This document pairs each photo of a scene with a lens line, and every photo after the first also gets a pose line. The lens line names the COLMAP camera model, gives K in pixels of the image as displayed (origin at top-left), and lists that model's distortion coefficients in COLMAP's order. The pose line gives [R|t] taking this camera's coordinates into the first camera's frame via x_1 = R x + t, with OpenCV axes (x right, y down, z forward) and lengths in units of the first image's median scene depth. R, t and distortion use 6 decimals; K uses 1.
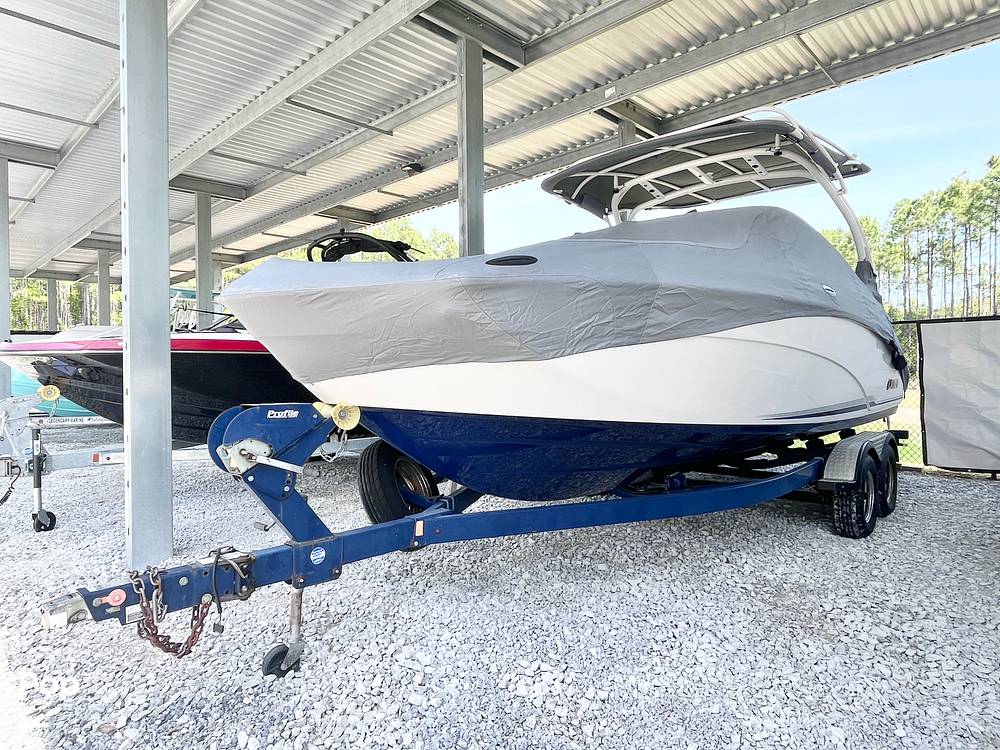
lens RADIAL K [[575.5, 0, 497.9], [0, 575.5, 349.5], [0, 0, 1]] dist [0.001057, -0.003171]
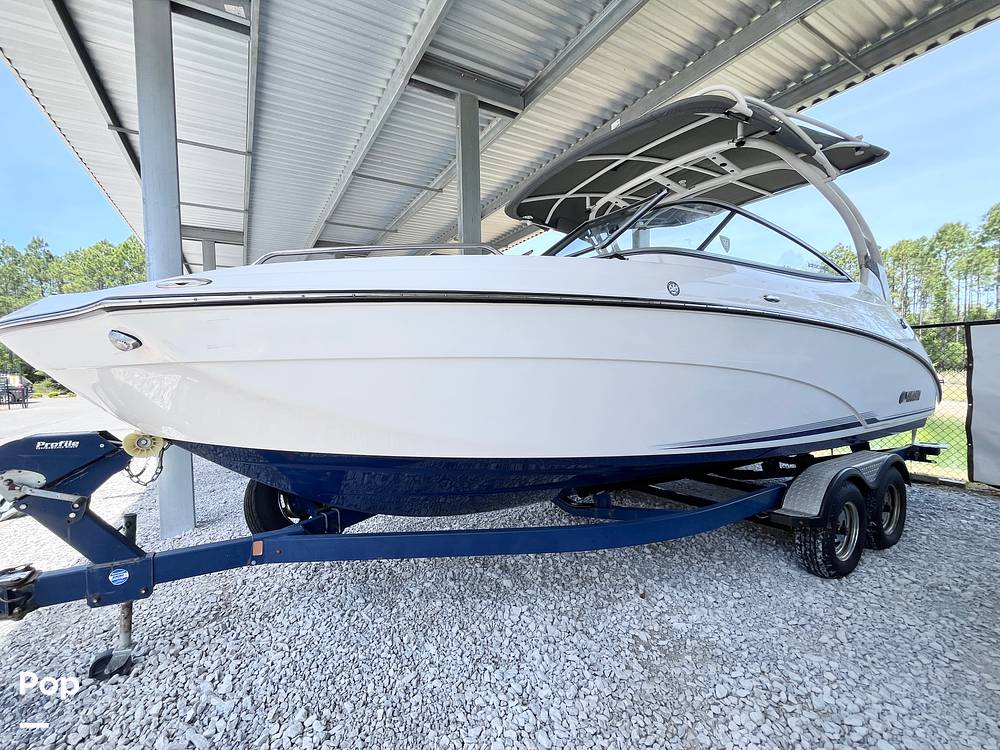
lens RADIAL K [[404.1, 0, 496.2], [0, 404.1, 376.2], [0, 0, 1]] dist [-0.003232, 0.000664]
pose [[0.959538, -0.004334, -0.281547, 0.270153], [0.018571, 0.998679, 0.047916, -0.014100], [0.280968, -0.051206, 0.958350, 0.247636]]
